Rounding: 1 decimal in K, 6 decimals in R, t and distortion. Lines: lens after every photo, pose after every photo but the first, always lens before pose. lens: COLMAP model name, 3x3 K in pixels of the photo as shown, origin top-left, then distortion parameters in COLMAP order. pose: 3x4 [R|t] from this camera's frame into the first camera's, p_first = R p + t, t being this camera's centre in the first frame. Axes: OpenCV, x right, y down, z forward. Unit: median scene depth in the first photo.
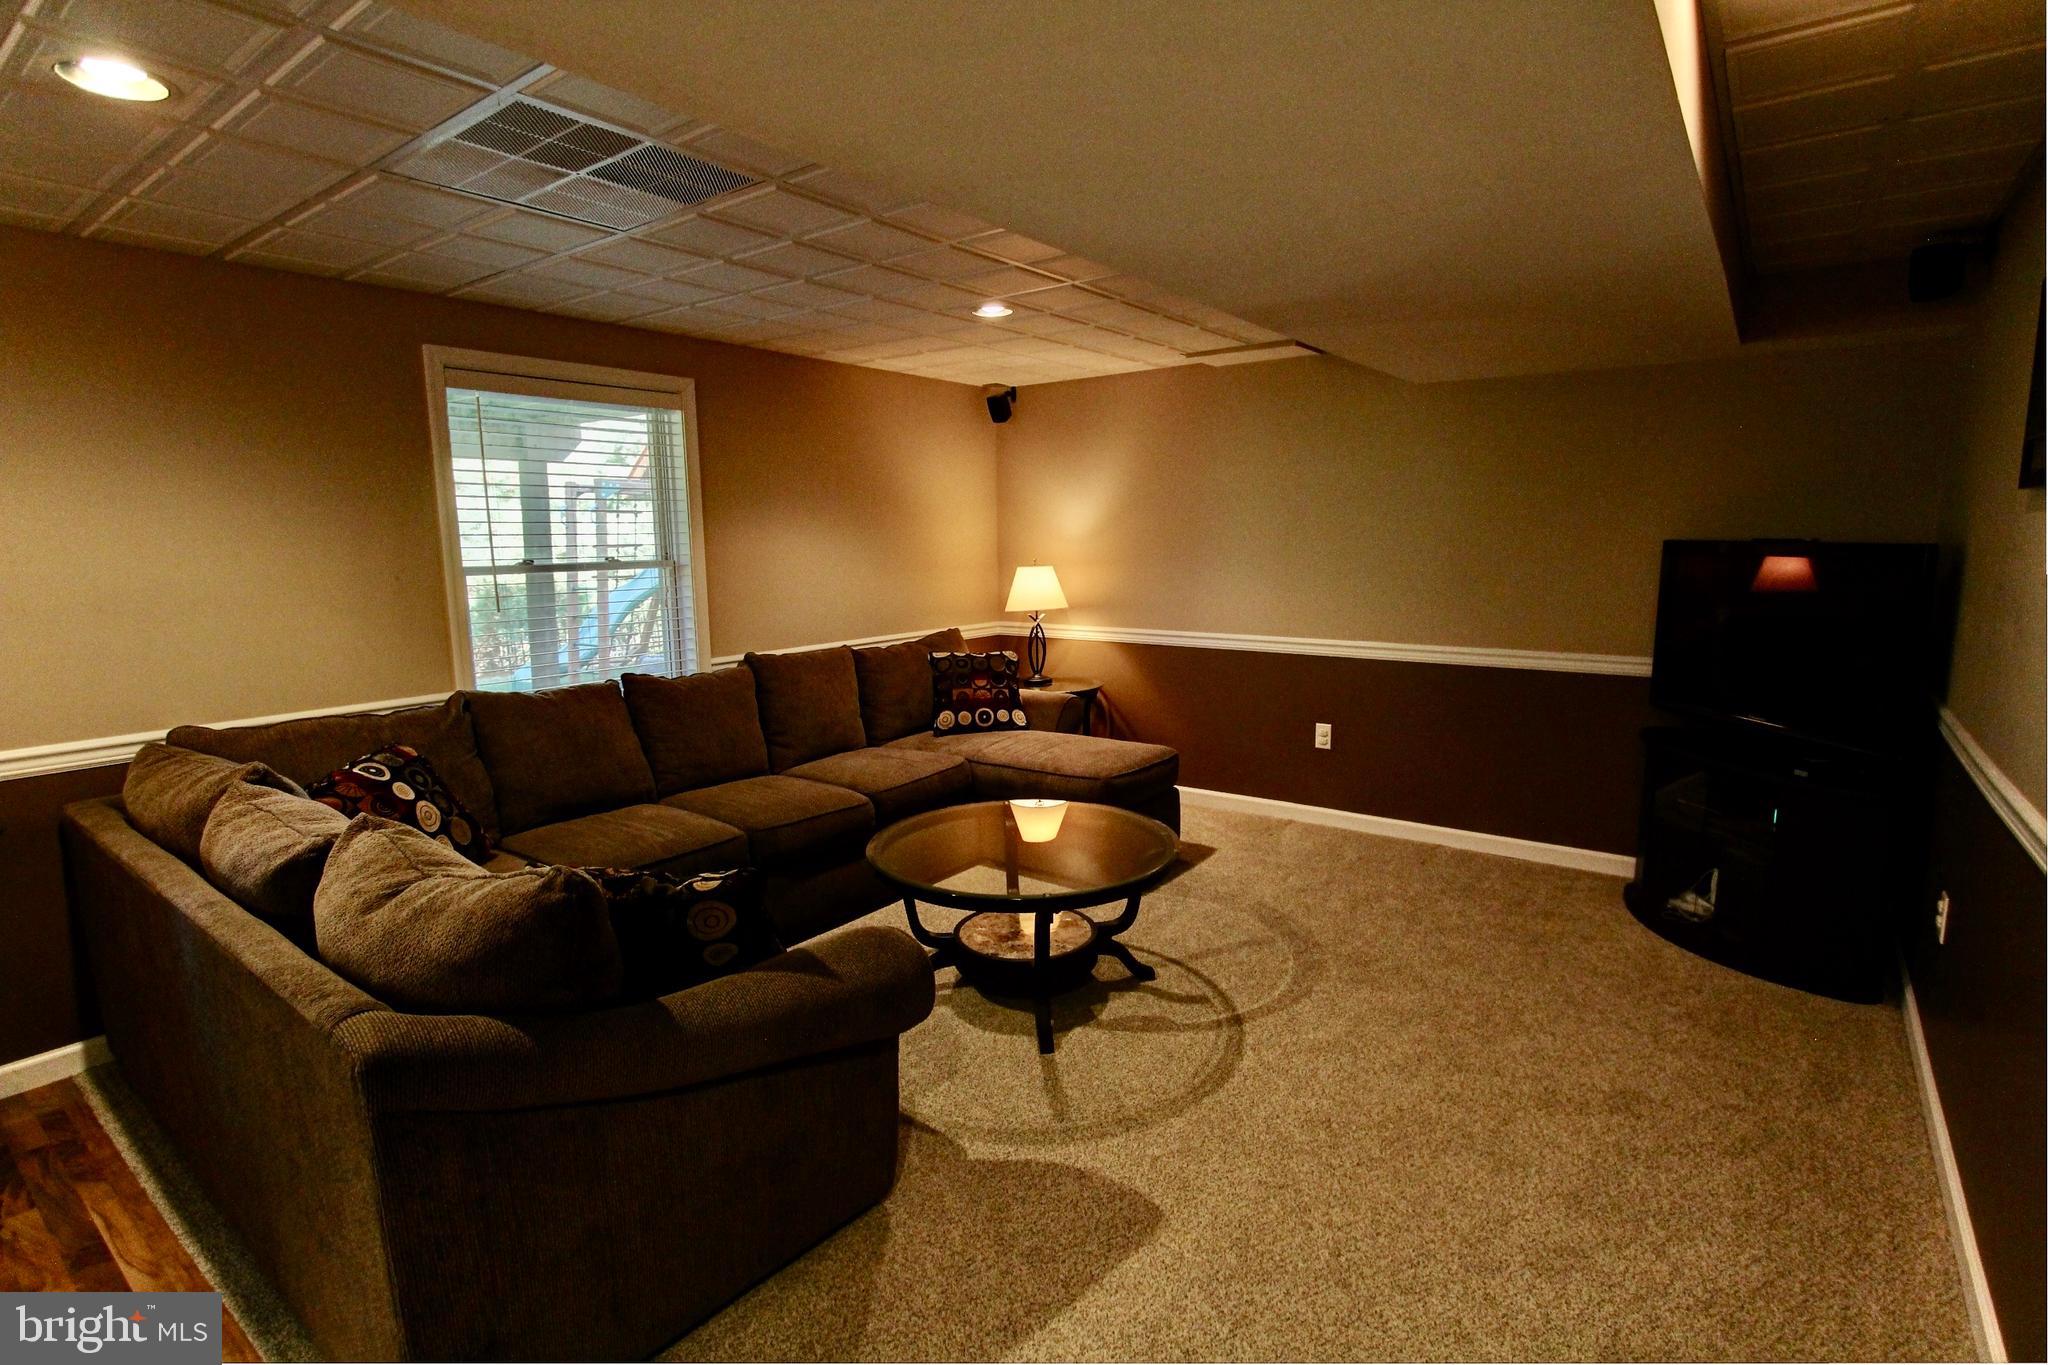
lens RADIAL K [[975.8, 0, 1025.2], [0, 975.8, 691.3], [0, 0, 1]] dist [-0.014767, 0.001152]
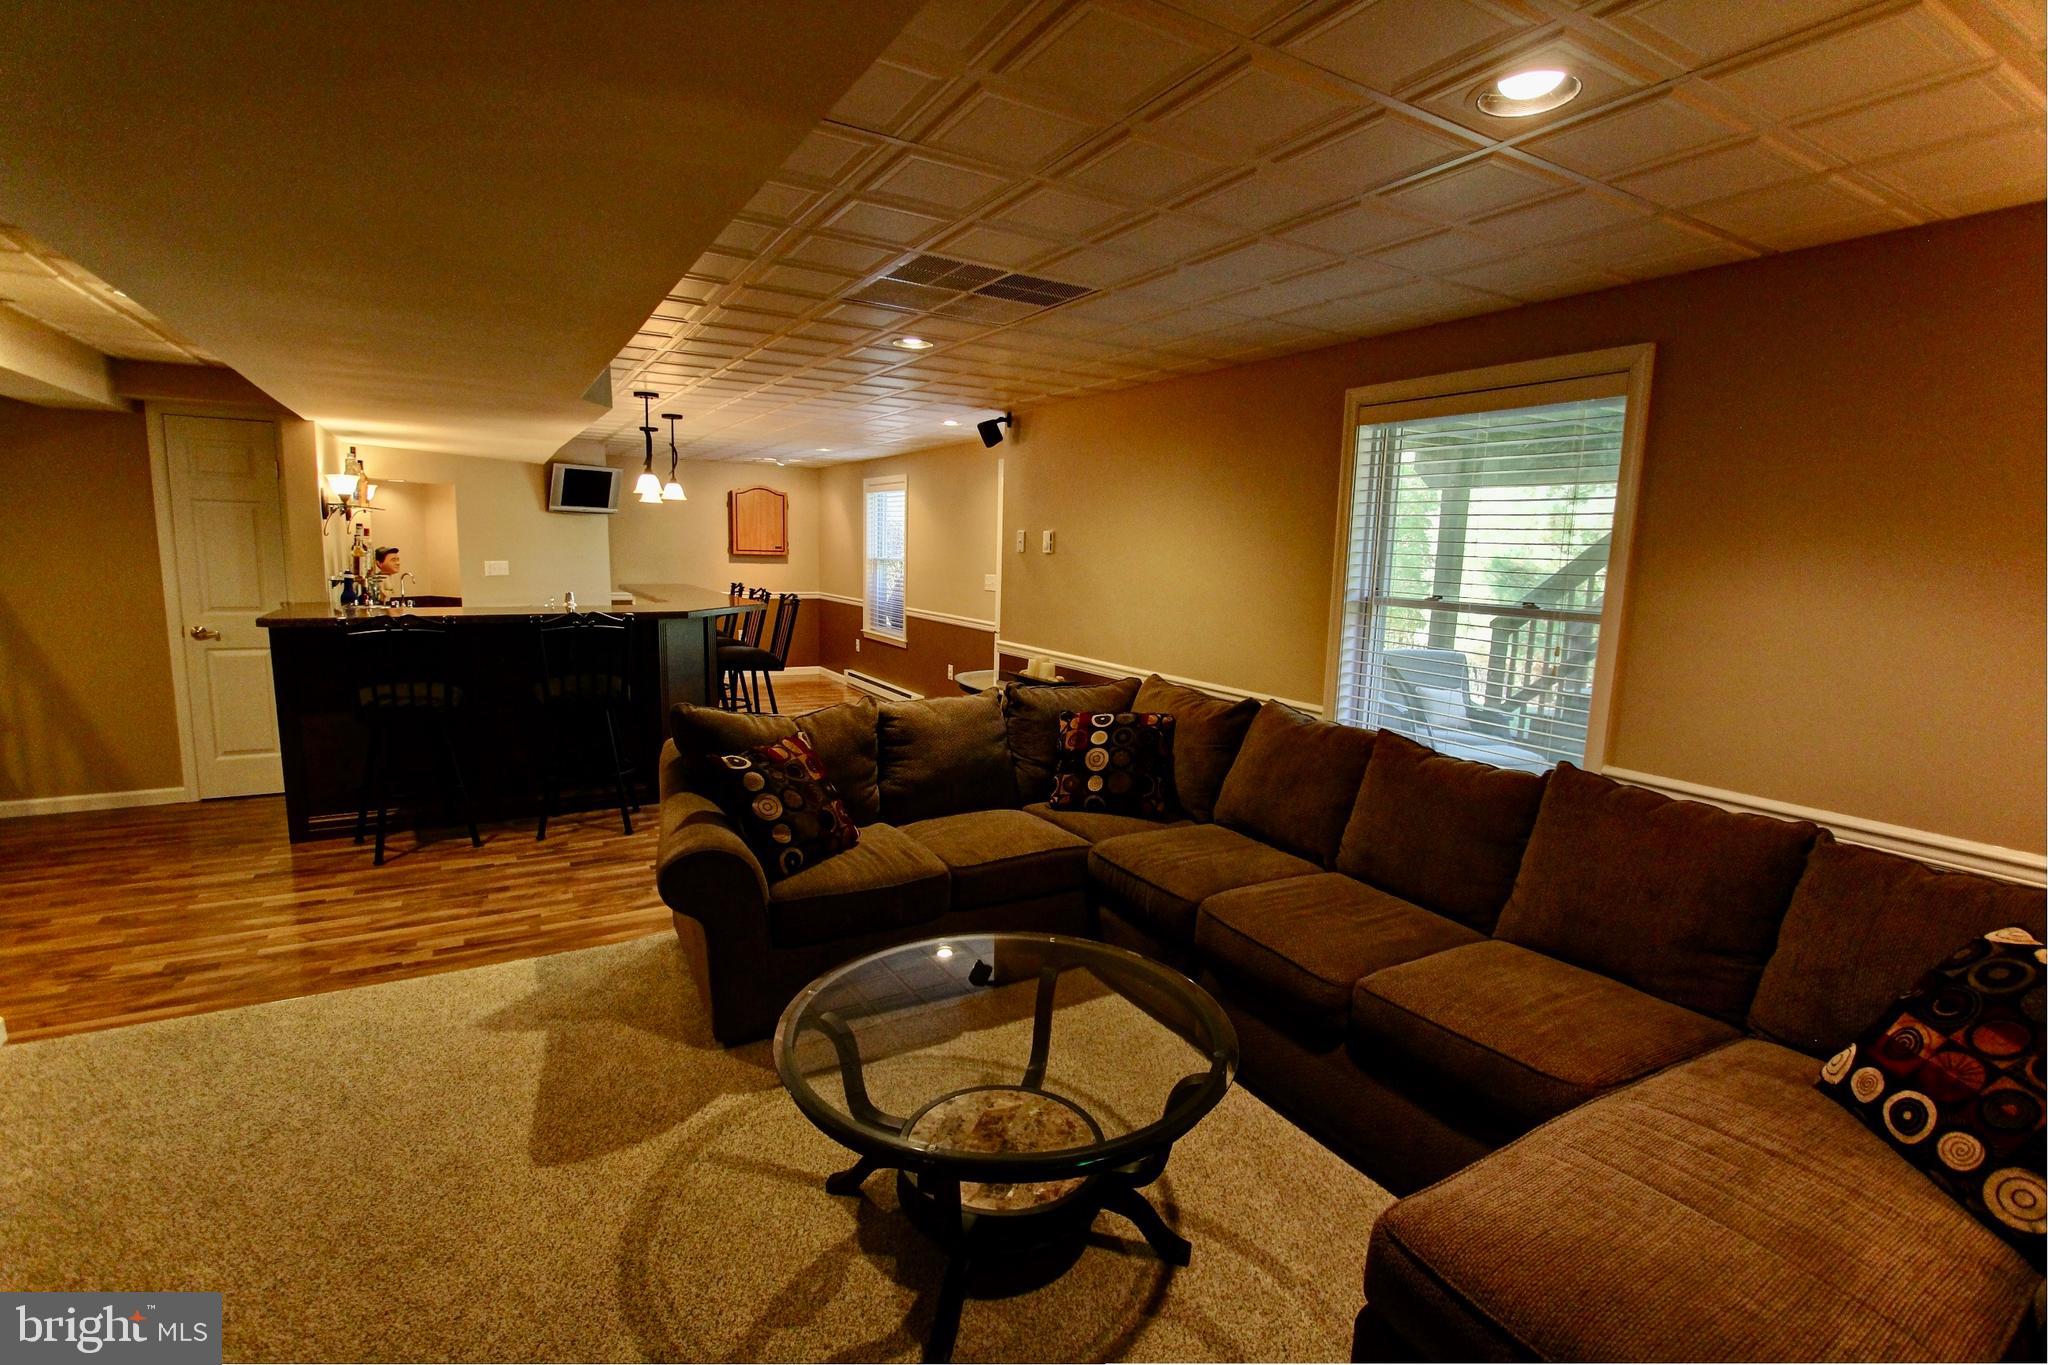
lens RADIAL K [[942.1, 0, 1028.5], [0, 942.1, 688.4], [0, 0, 1]] dist [-0.012484, 0.000709]
pose [[-0.374902, 0.137548, -0.916804, 0.496229], [-0.172751, 0.961246, 0.214857, -0.187498], [0.910827, 0.238929, -0.336611, 1.032403]]
